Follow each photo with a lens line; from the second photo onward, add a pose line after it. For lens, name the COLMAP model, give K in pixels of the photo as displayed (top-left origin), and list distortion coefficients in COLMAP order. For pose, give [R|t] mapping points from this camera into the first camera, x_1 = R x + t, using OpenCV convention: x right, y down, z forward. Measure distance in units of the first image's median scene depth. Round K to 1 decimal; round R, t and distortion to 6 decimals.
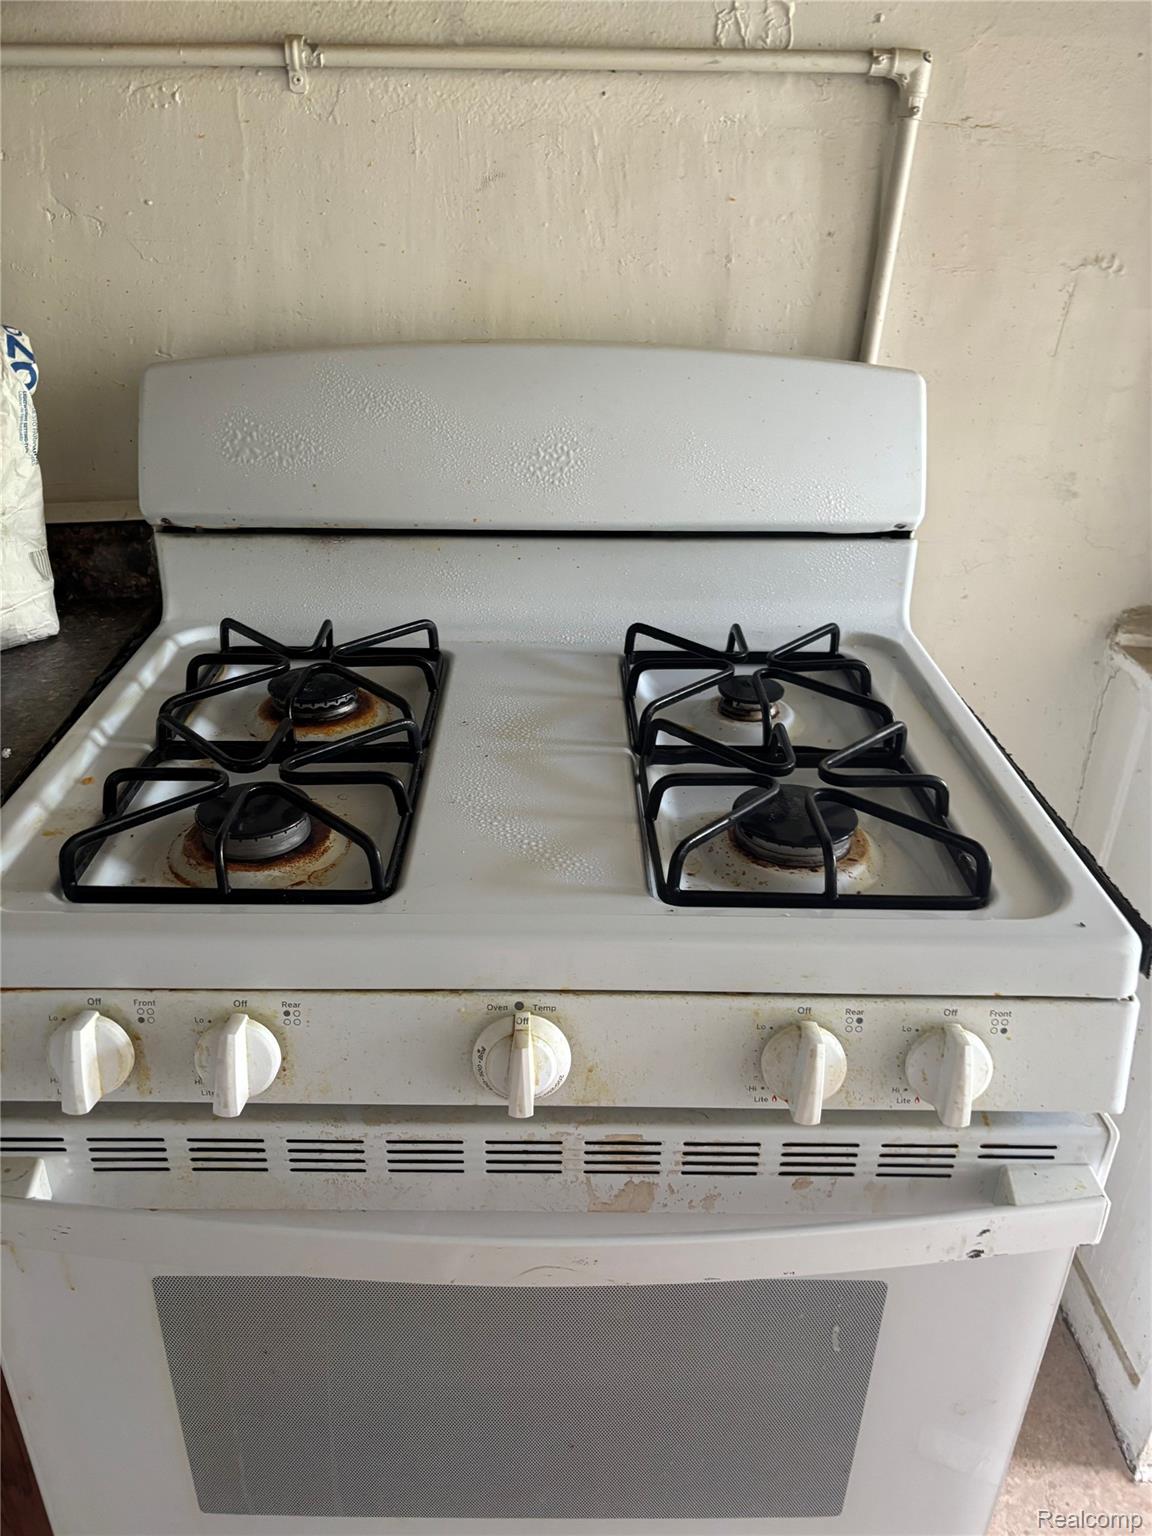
lens RADIAL K [[1195.3, 0, 576.0], [0, 1195.3, 768.0], [0, 0, 1]] dist [0.002395, 0.003815]
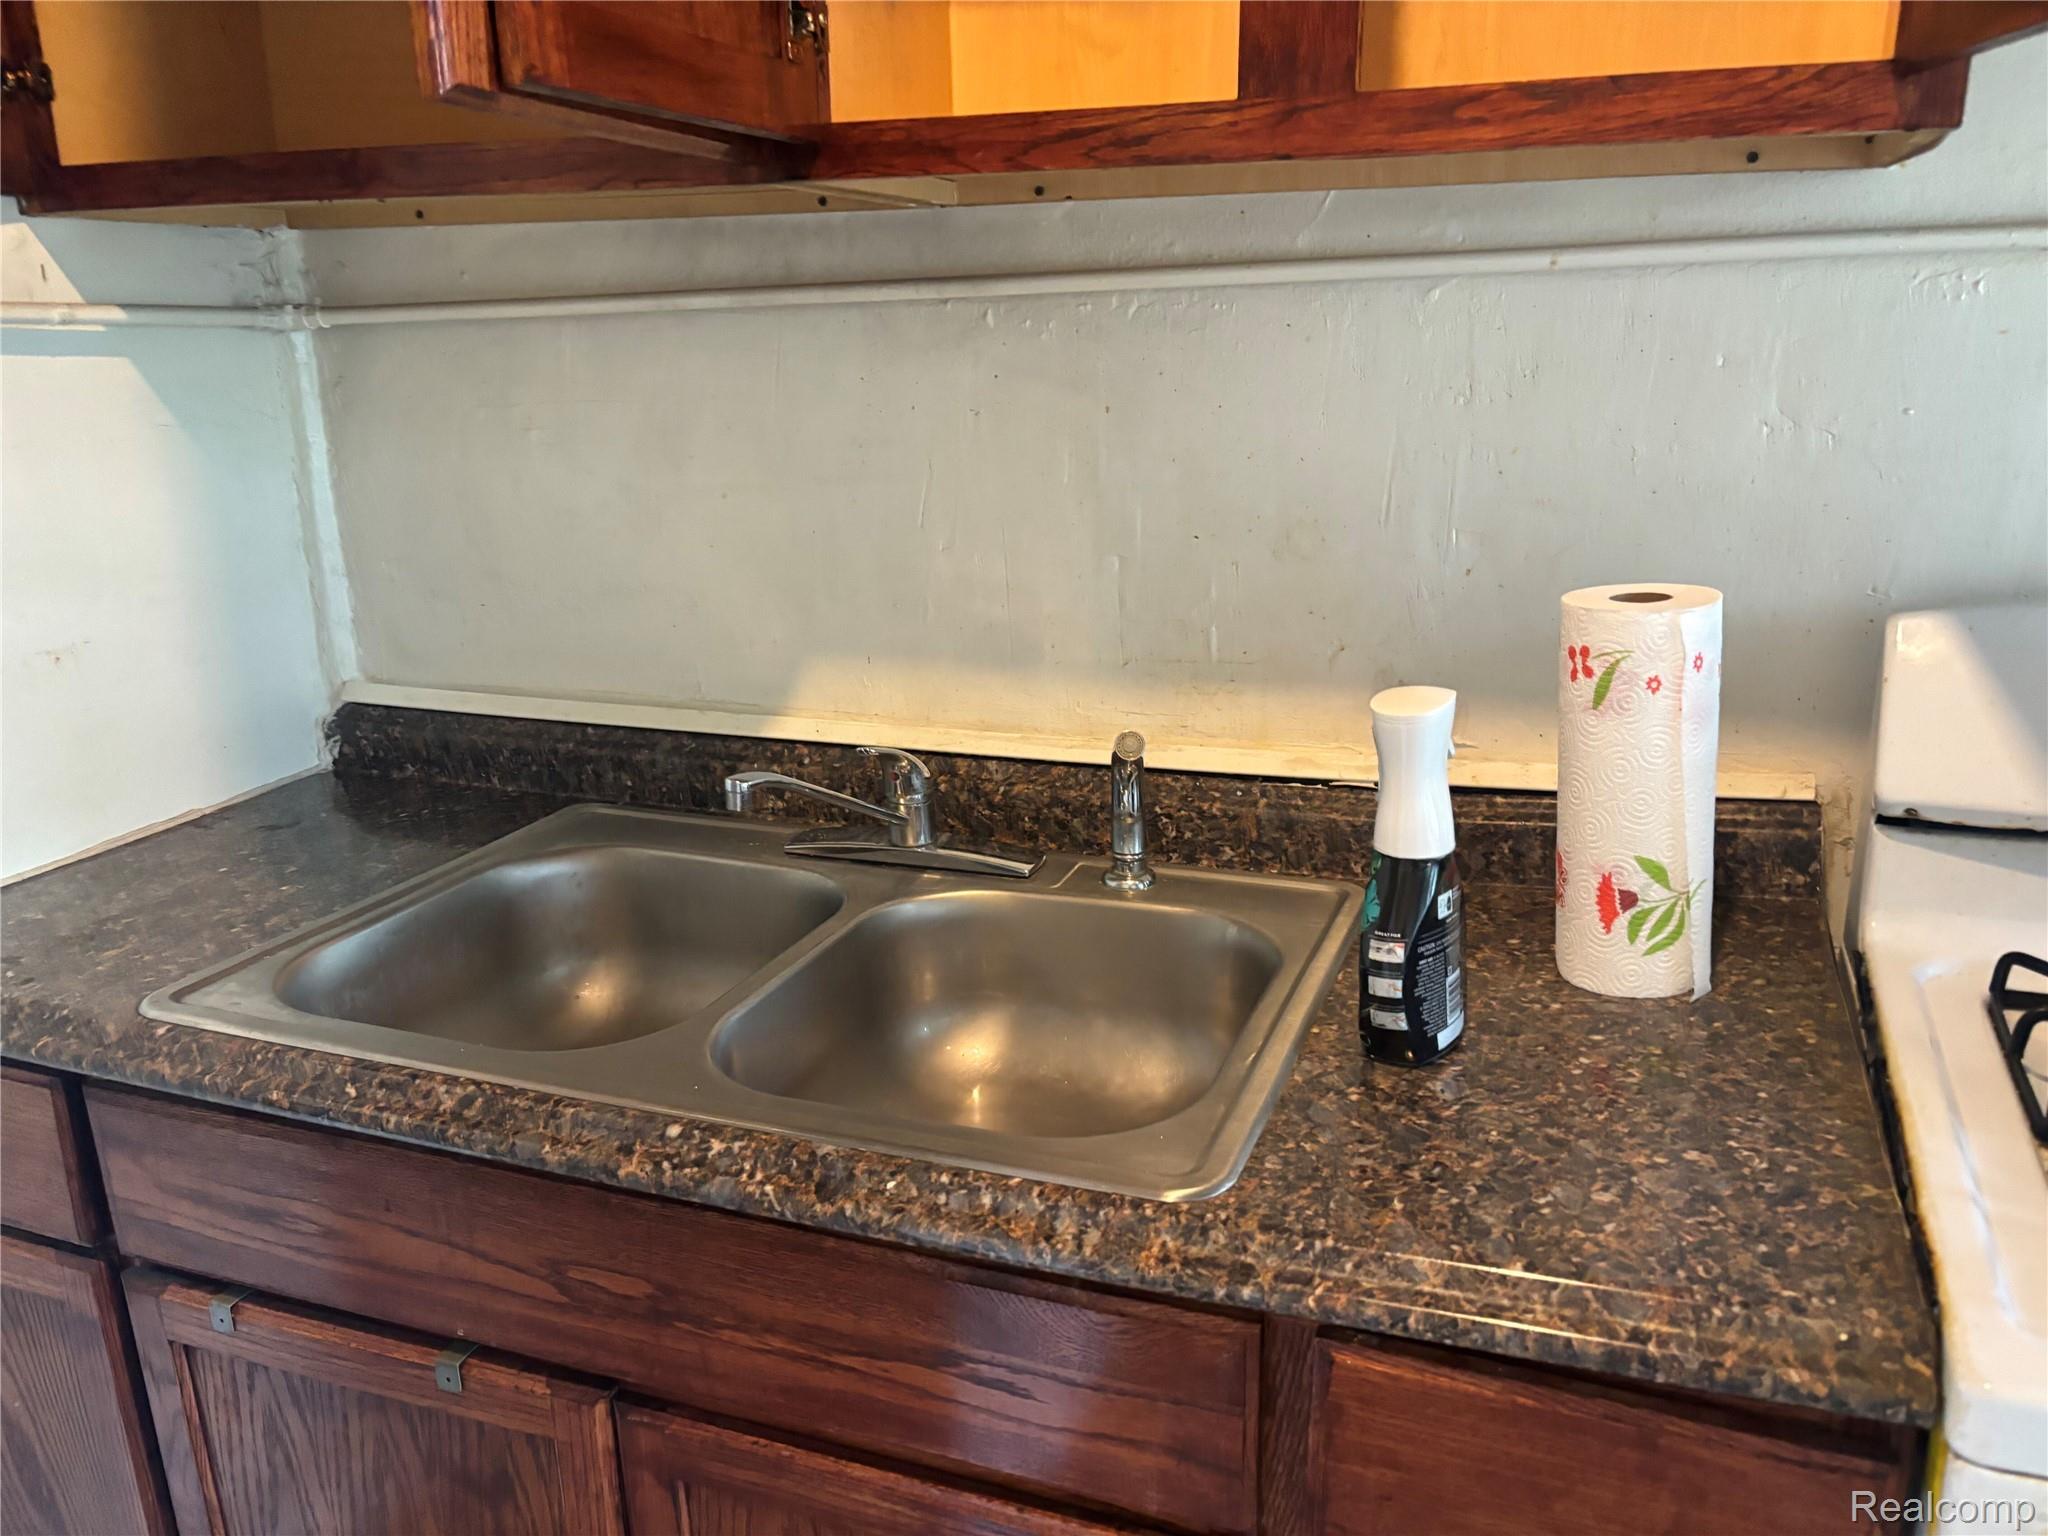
lens RADIAL K [[1593.7, 0, 1024.0], [0, 1593.7, 768.0], [0, 0, 1]] dist [0.002395, 0.003815]
pose [[0.930474, 0.076424, -0.358298, -0.517843], [-0.141785, 0.976909, -0.159833, 0.004486], [0.337809, 0.199522, 0.919824, -0.111265]]
